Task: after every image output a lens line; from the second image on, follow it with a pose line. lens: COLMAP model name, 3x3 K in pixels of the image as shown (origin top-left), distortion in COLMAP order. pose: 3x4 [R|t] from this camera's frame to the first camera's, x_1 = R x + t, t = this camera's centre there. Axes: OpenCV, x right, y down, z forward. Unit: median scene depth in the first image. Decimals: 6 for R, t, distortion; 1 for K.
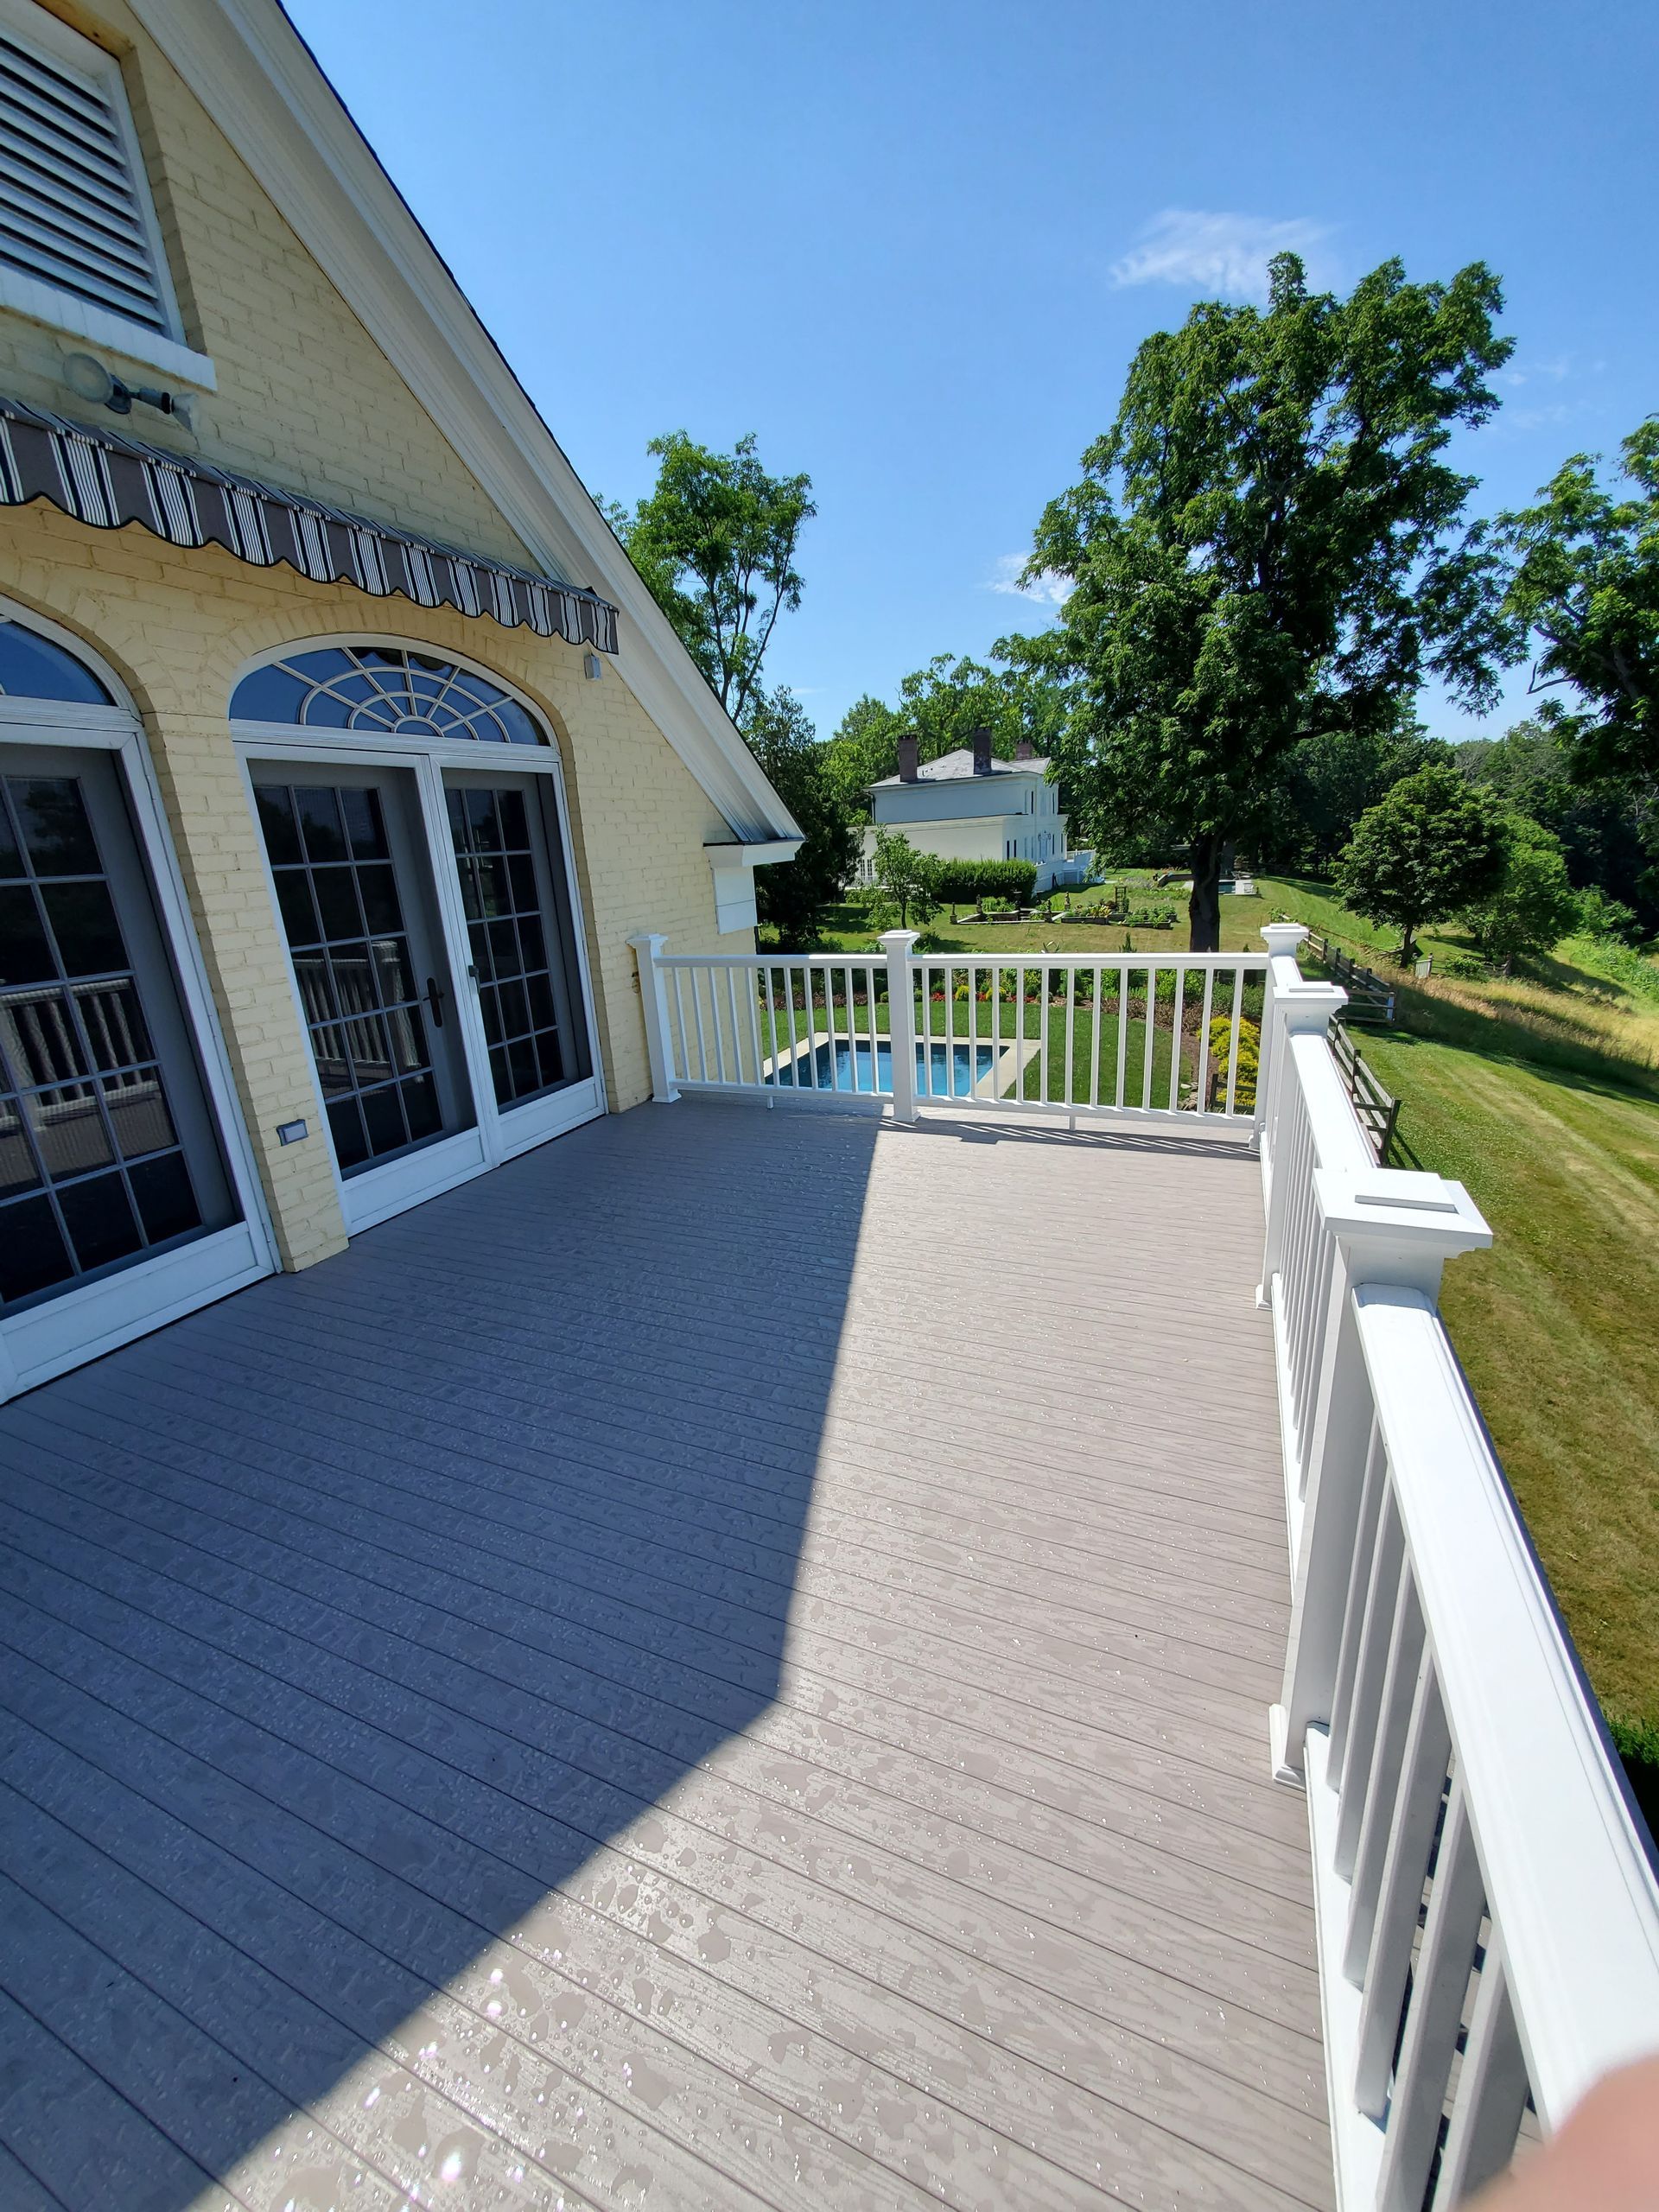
lens RADIAL K [[883.9, 0, 832.1], [0, 883.9, 1113.2], [0, 0, 1]] dist [0.004074, 0.000437]
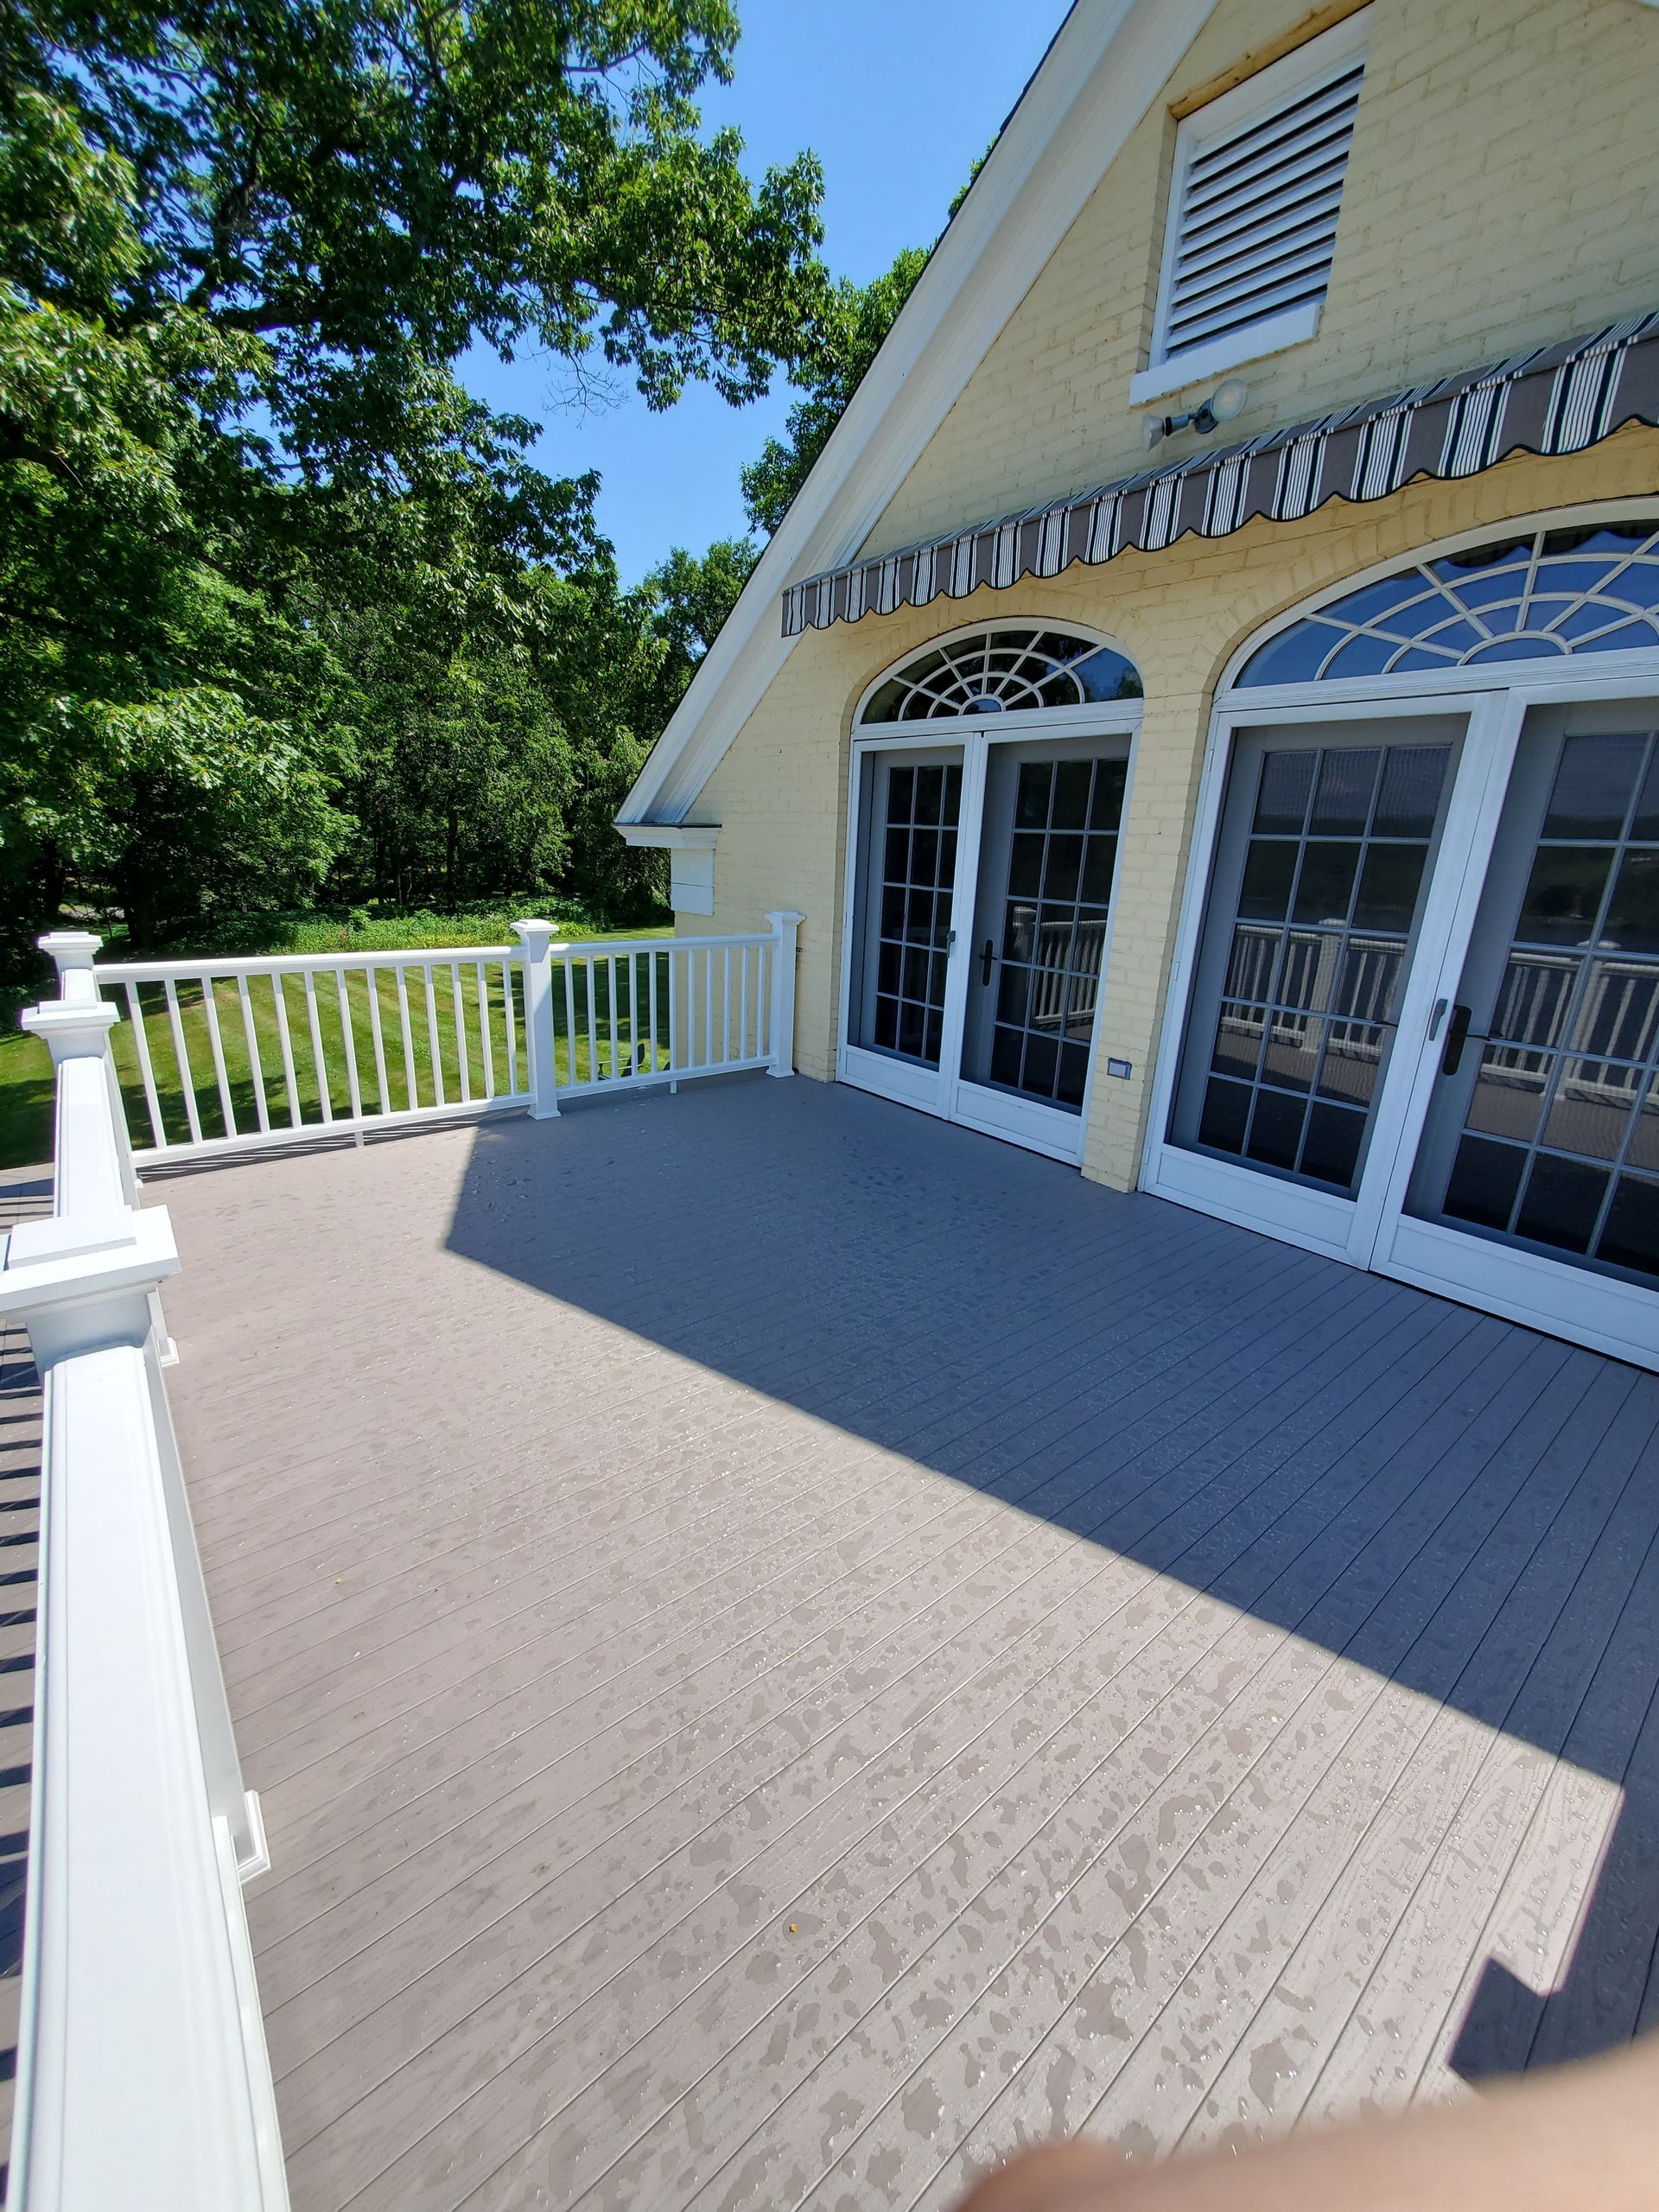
lens RADIAL K [[883.9, 0, 833.6], [0, 883.9, 1089.2], [0, 0, 1]] dist [0.004074, 0.000437]
pose [[-0.446000, 0.295677, -0.844783, 0.524105], [-0.271392, 0.854745, 0.442444, -0.362671], [0.852895, 0.426597, -0.300972, 1.071263]]
